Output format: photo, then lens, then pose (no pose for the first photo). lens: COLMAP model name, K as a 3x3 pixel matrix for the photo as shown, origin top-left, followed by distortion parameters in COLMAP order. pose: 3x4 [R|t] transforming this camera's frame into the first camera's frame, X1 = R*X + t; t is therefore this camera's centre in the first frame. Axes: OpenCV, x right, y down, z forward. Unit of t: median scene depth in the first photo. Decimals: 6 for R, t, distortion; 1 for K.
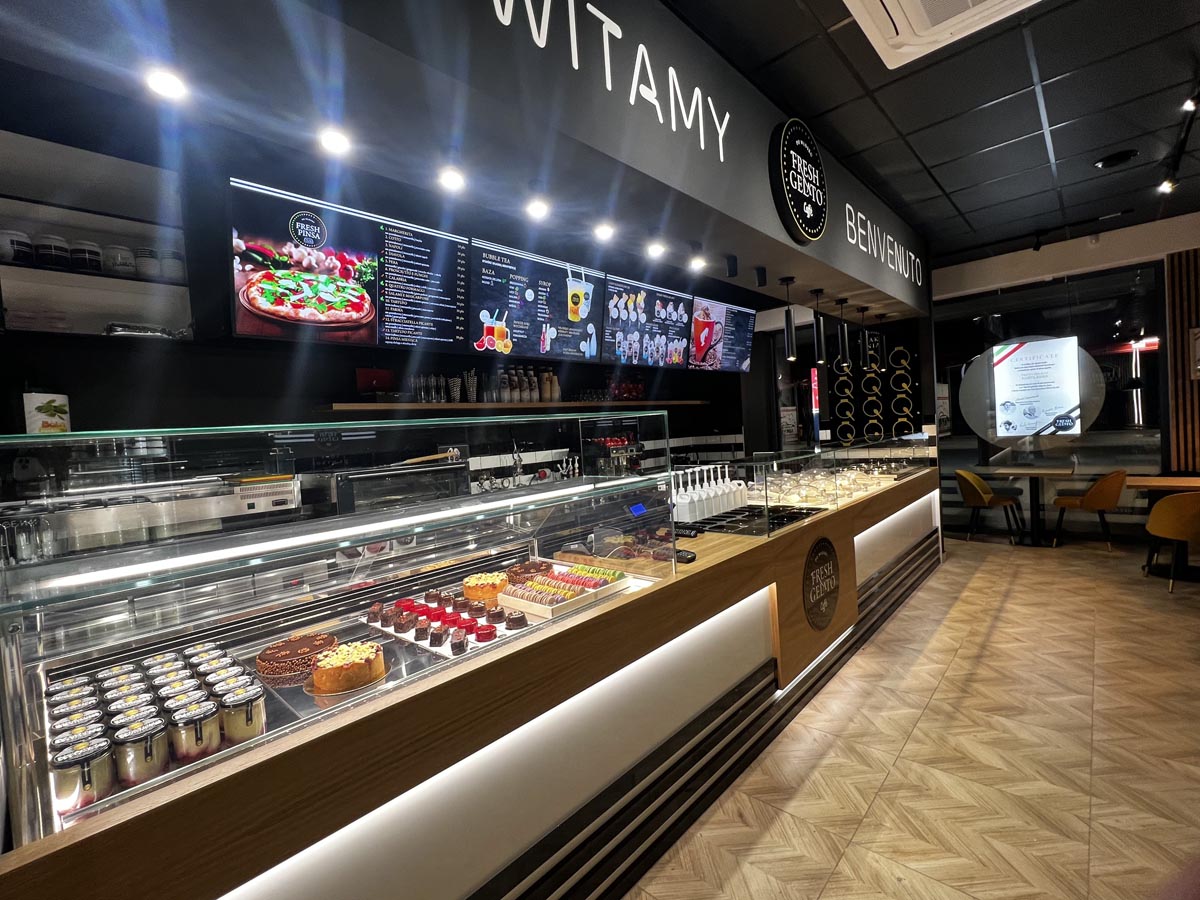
lens RADIAL K [[535.2, 0, 600.8], [0, 535.2, 449.8], [0, 0, 1]] dist [0.001774, 0.000460]
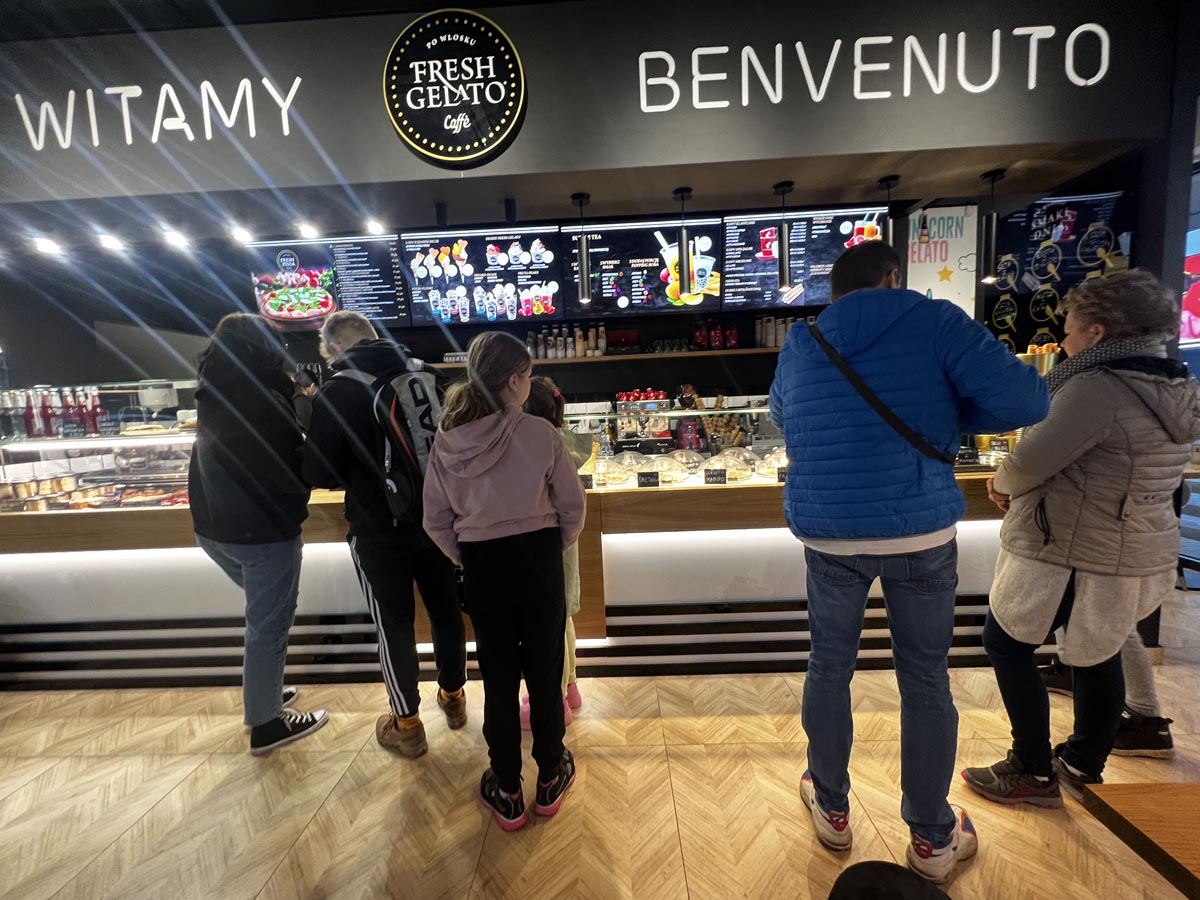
lens RADIAL K [[495.7, 0, 599.8], [0, 495.7, 449.1], [0, 0, 1]] dist [-0.000448, 0.000688]
pose [[0.661976, 0.099187, -0.742933, 0.822759], [-0.028592, 0.993826, 0.107207, -0.022075], [0.748979, -0.049727, 0.660725, 0.452557]]
